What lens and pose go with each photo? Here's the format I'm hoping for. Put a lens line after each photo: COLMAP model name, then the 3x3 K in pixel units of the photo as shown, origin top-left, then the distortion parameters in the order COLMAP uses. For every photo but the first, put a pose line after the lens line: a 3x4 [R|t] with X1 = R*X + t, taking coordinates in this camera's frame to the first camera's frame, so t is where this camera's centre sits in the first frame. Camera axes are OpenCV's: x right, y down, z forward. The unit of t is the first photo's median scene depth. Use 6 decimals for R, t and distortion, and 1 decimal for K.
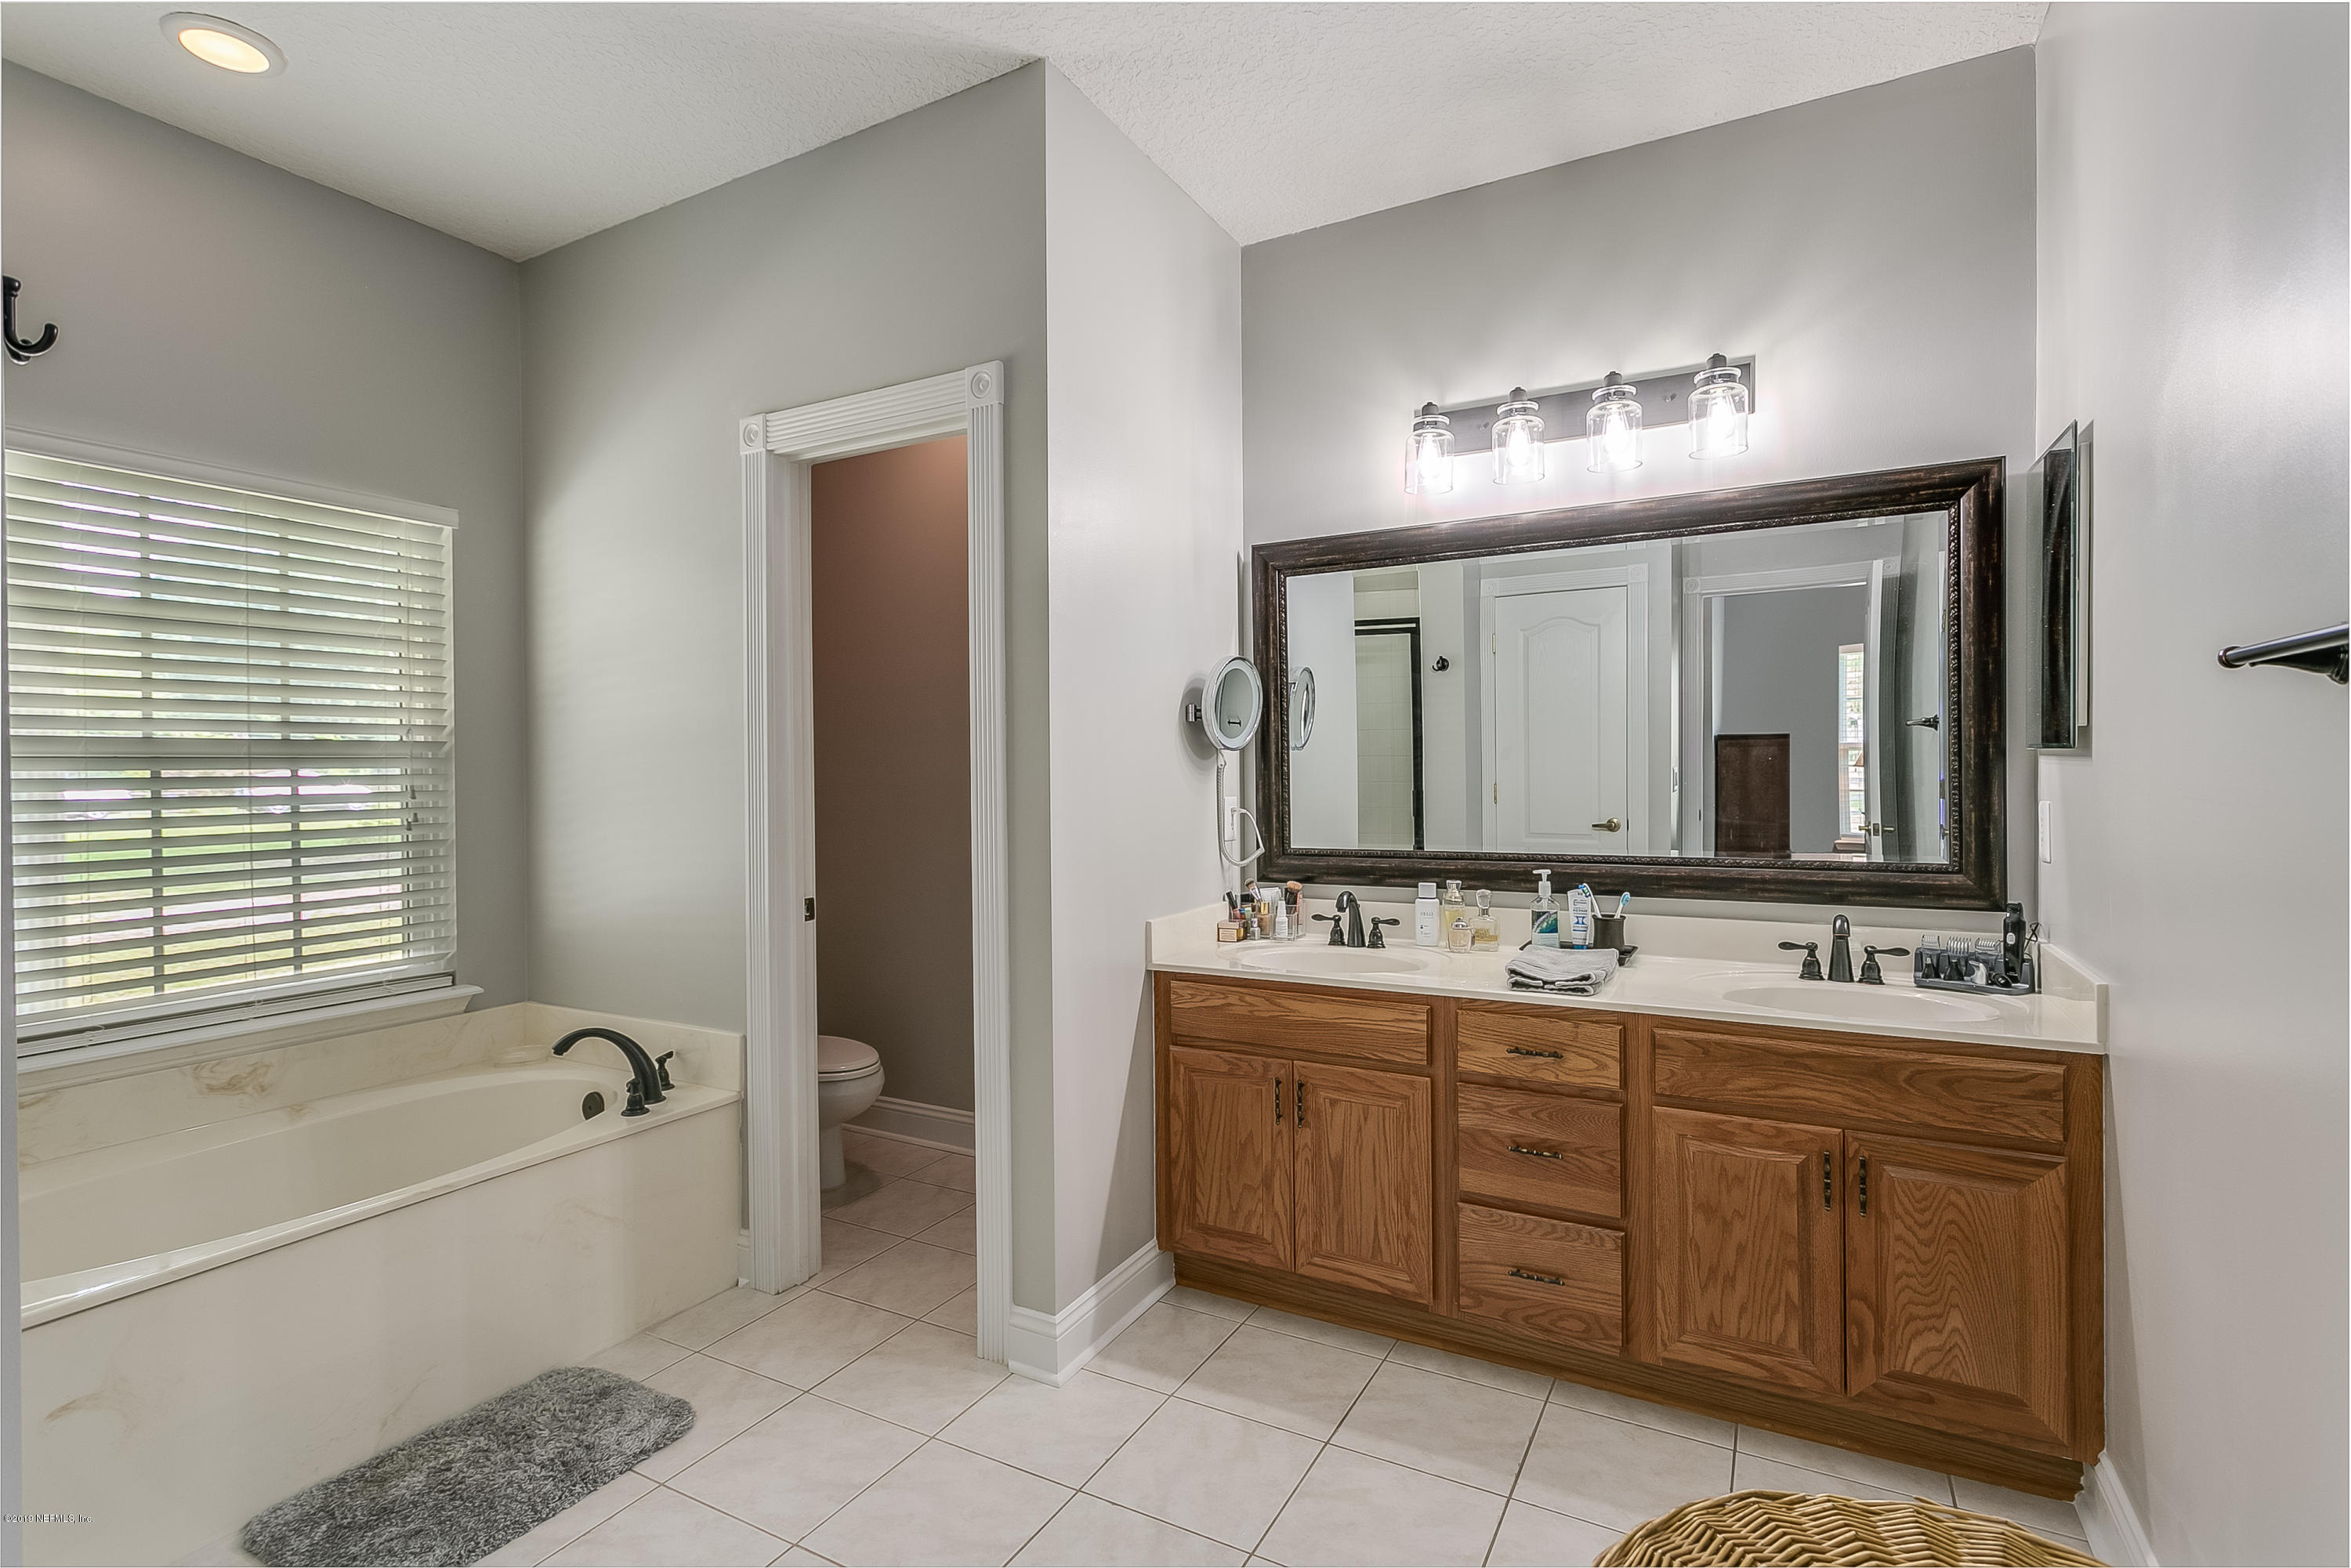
lens RADIAL K [[1136.8, 0, 1171.2], [0, 1136.8, 782.7], [0, 0, 1]] dist [-0.005793, 0.000374]
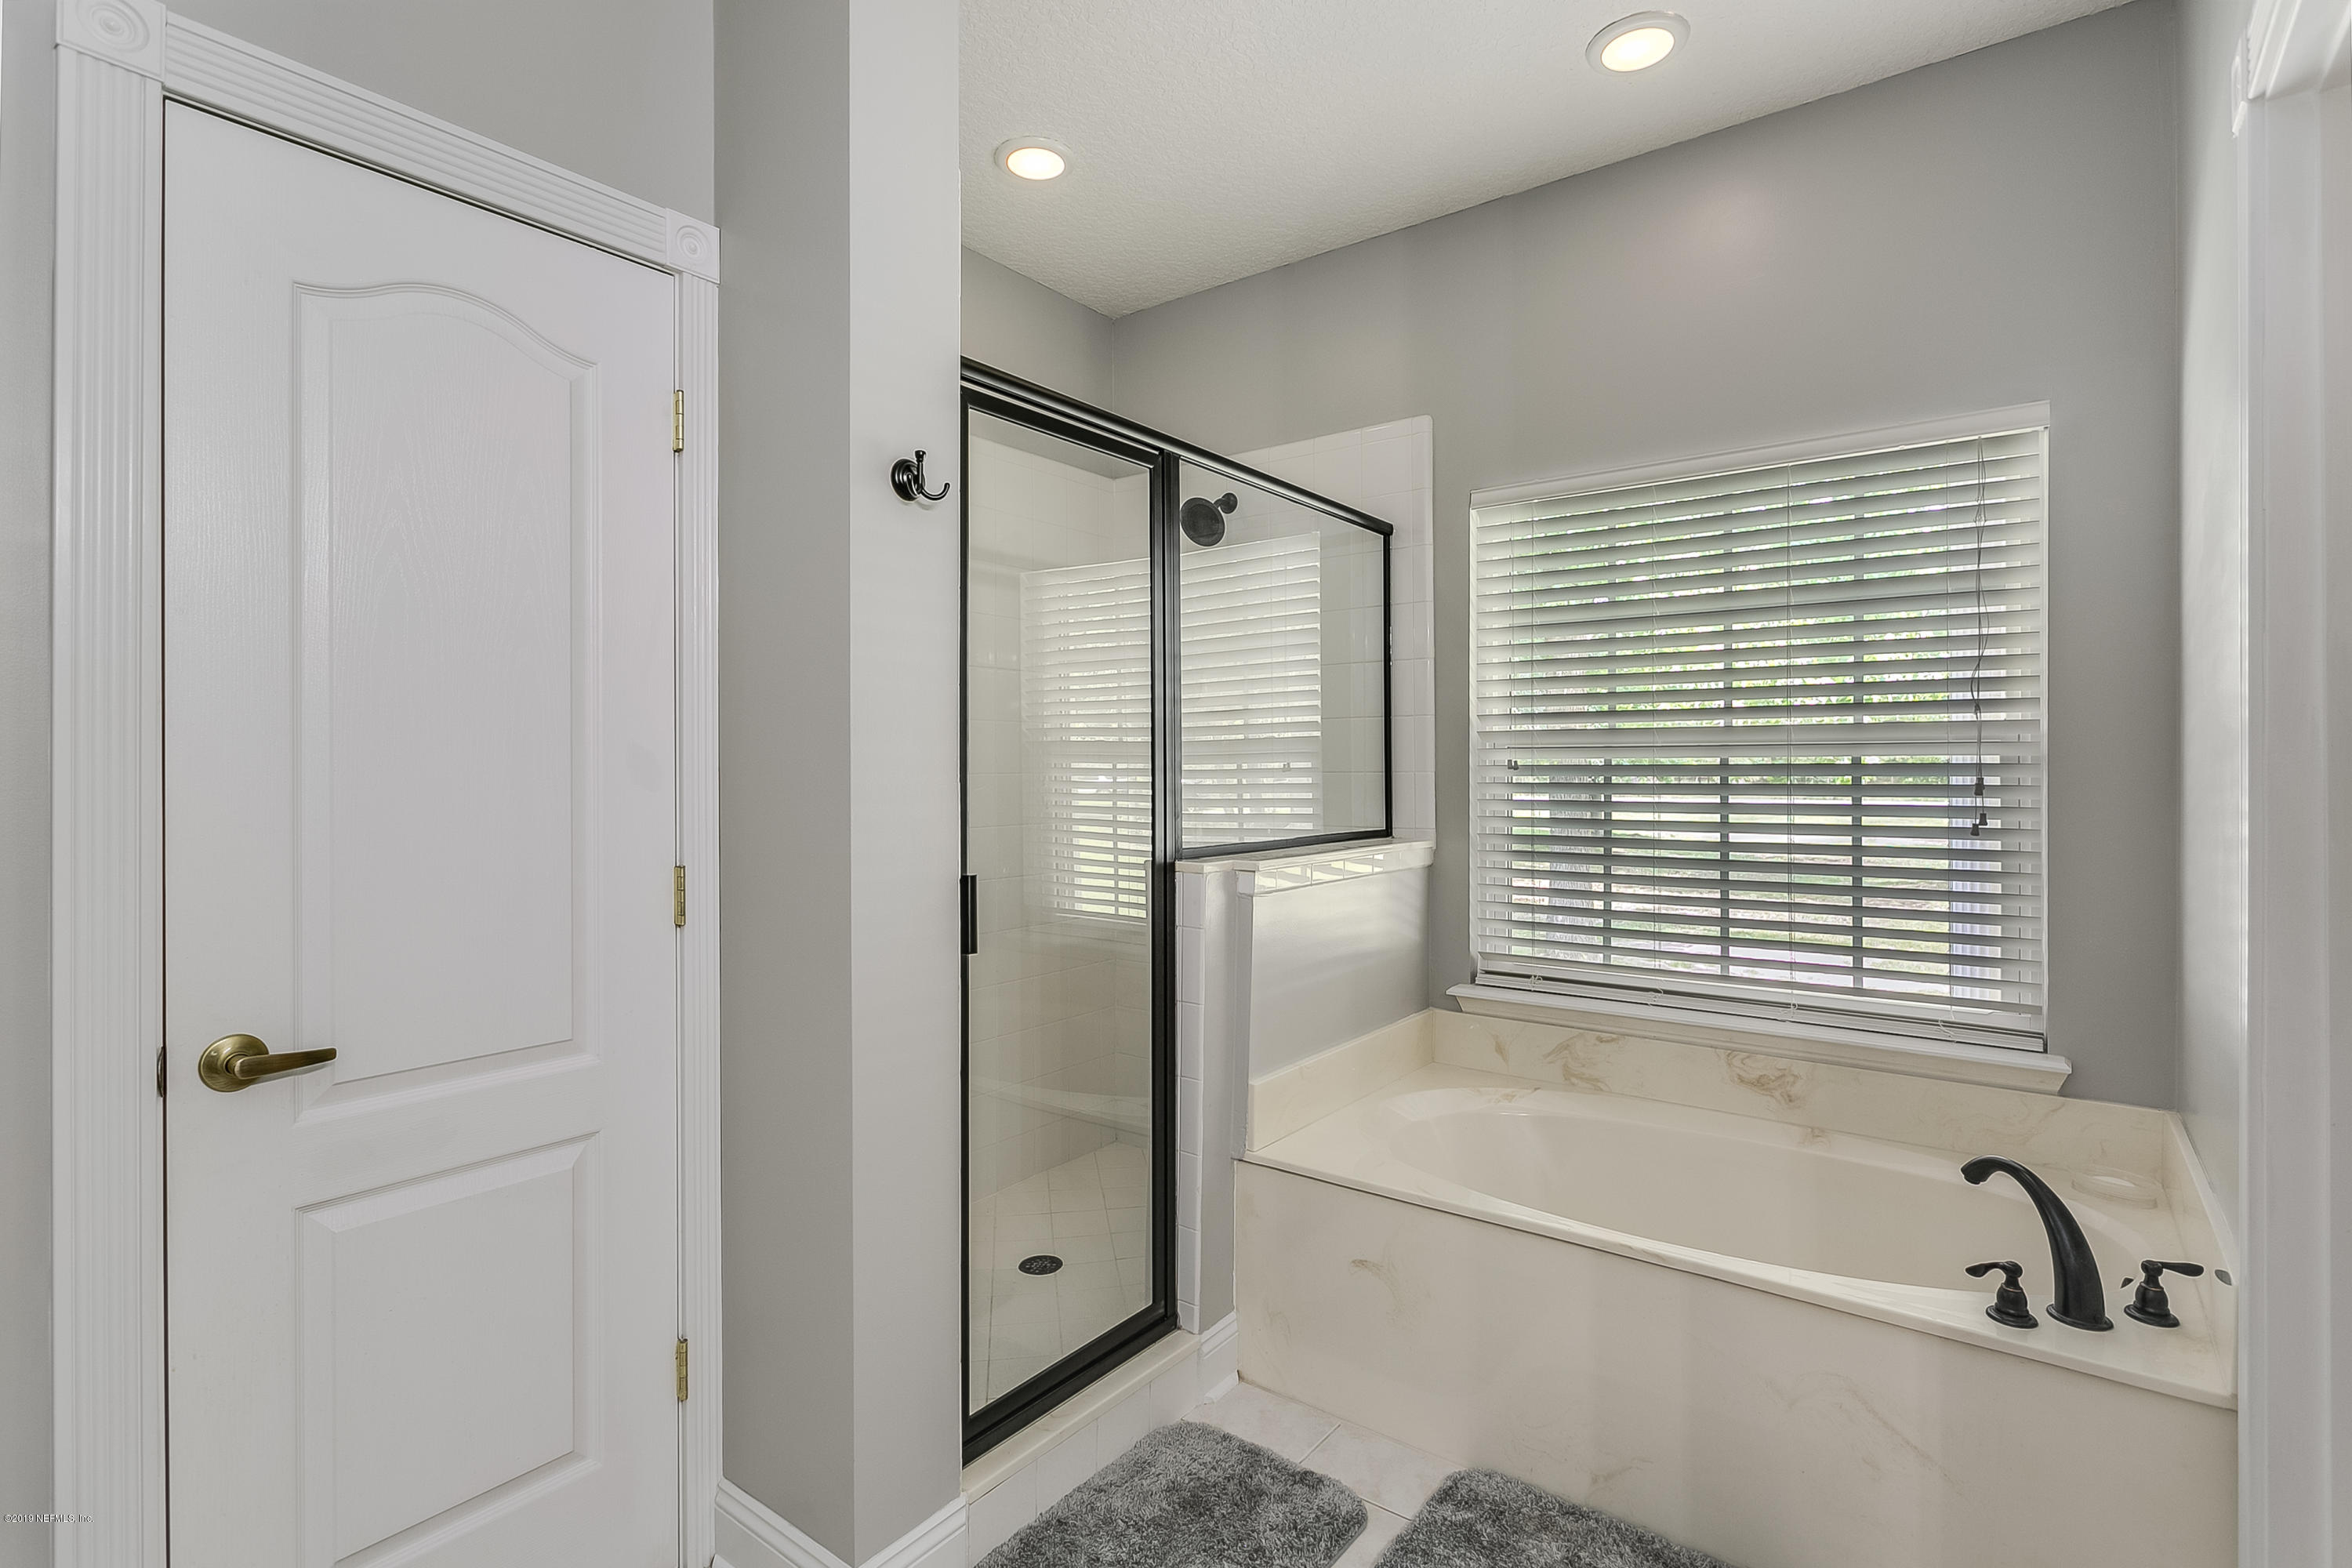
lens RADIAL K [[1137.3, 0, 1140.9], [0, 1137.3, 746.7], [0, 0, 1]] dist [-0.005793, 0.000374]
pose [[-0.171736, -0.002508, -0.985140, 0.216440], [-0.006451, 0.999978, -0.001421, -0.015592], [0.985122, 0.006111, -0.171748, 0.643860]]
